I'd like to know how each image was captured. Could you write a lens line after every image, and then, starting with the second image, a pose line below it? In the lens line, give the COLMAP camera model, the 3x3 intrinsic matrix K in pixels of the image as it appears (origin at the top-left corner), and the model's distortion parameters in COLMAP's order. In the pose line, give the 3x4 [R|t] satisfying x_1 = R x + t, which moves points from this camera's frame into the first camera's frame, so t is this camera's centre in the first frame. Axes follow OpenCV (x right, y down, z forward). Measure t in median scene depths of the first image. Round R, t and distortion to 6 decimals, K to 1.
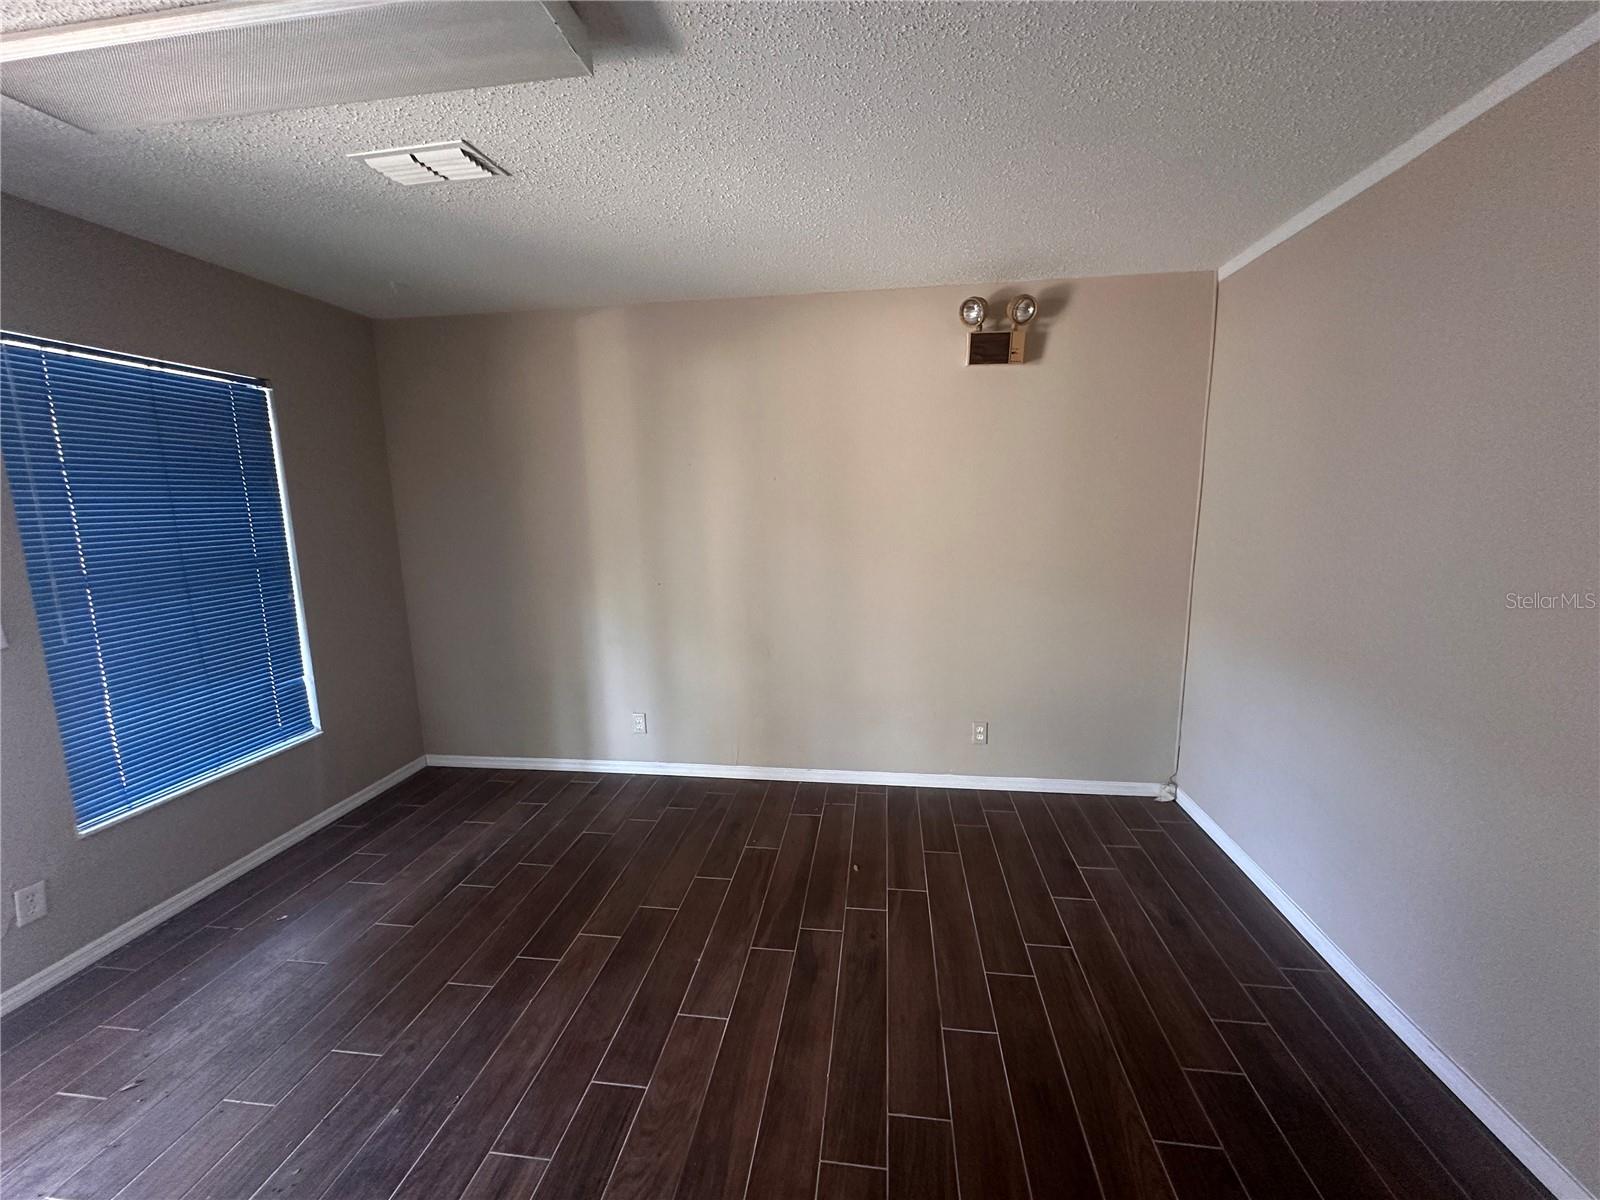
lens RADIAL K [[641.1, 0, 800.0], [0, 641.1, 600.0], [0, 0, 1]] dist [-0.000395, 0.000040]
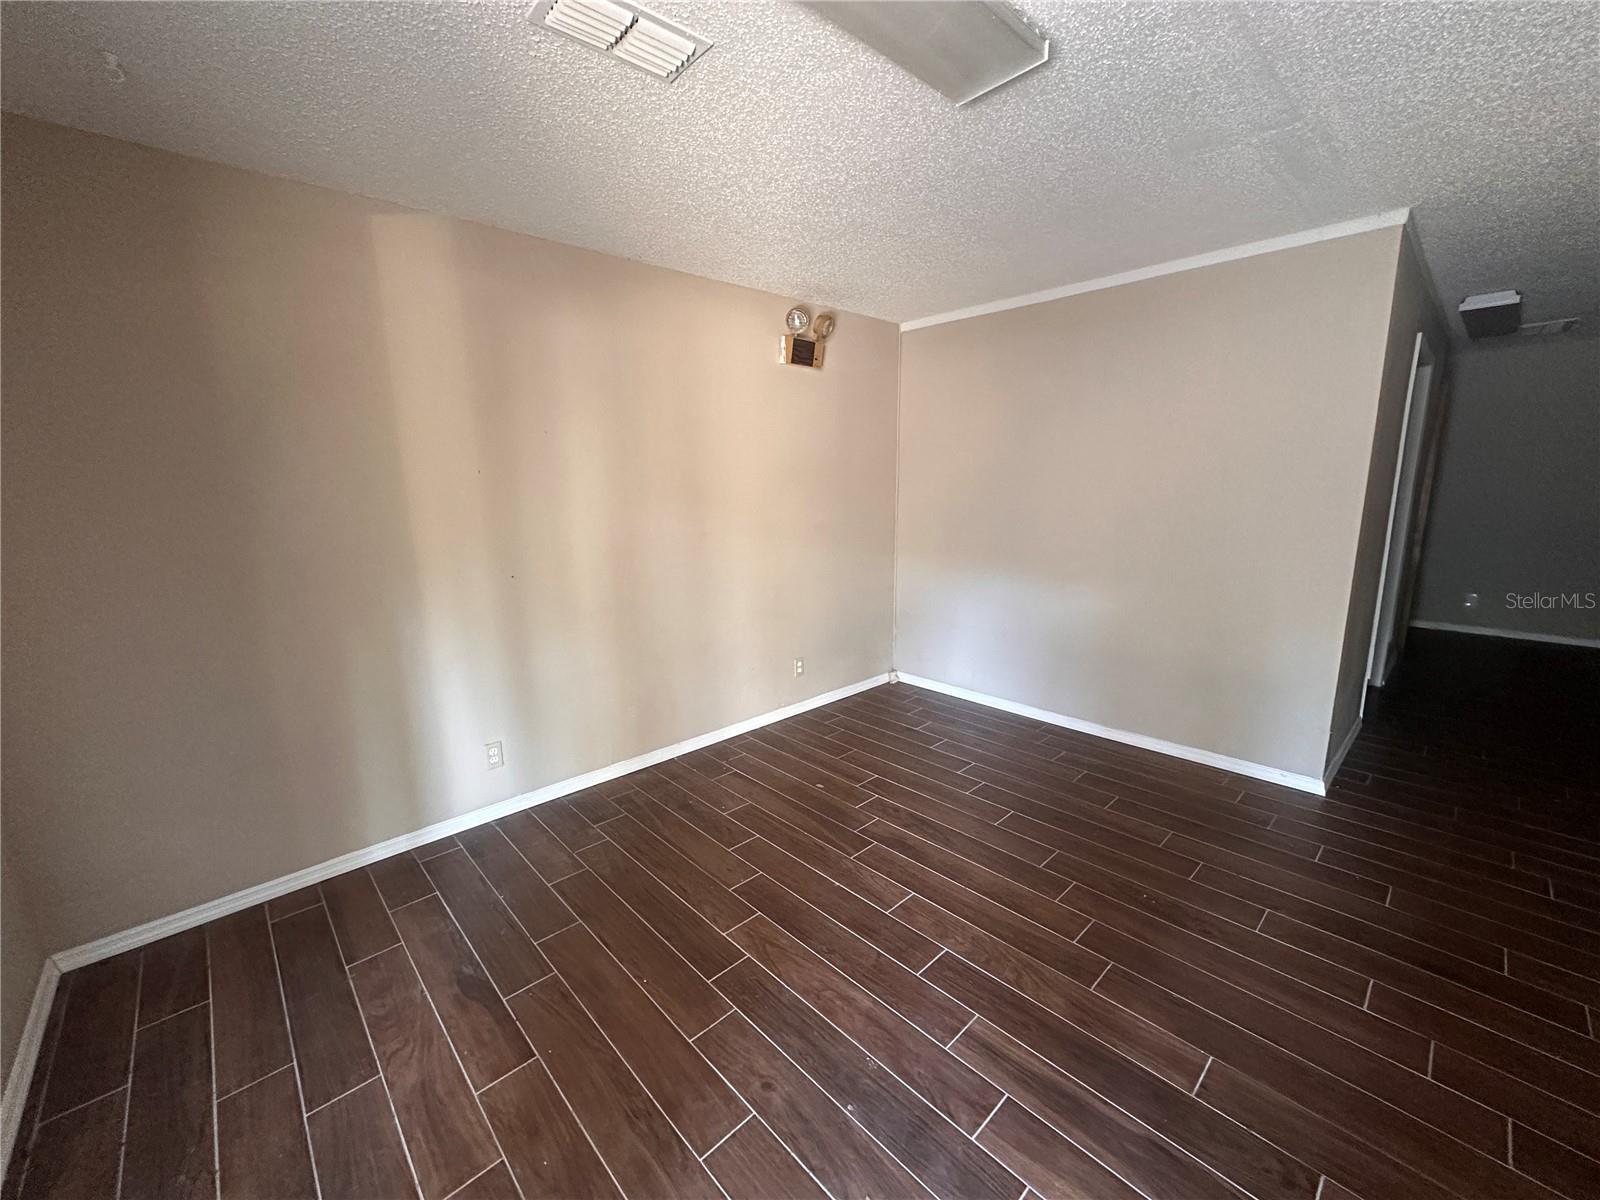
lens RADIAL K [[641.1, 0, 800.0], [0, 641.1, 600.0], [0, 0, 1]] dist [-0.000395, 0.000040]
pose [[0.632418, -0.138212, 0.762197, -0.724092], [0.128851, 0.989015, 0.072430, -0.009148], [-0.763835, 0.052404, 0.643280, 0.230786]]
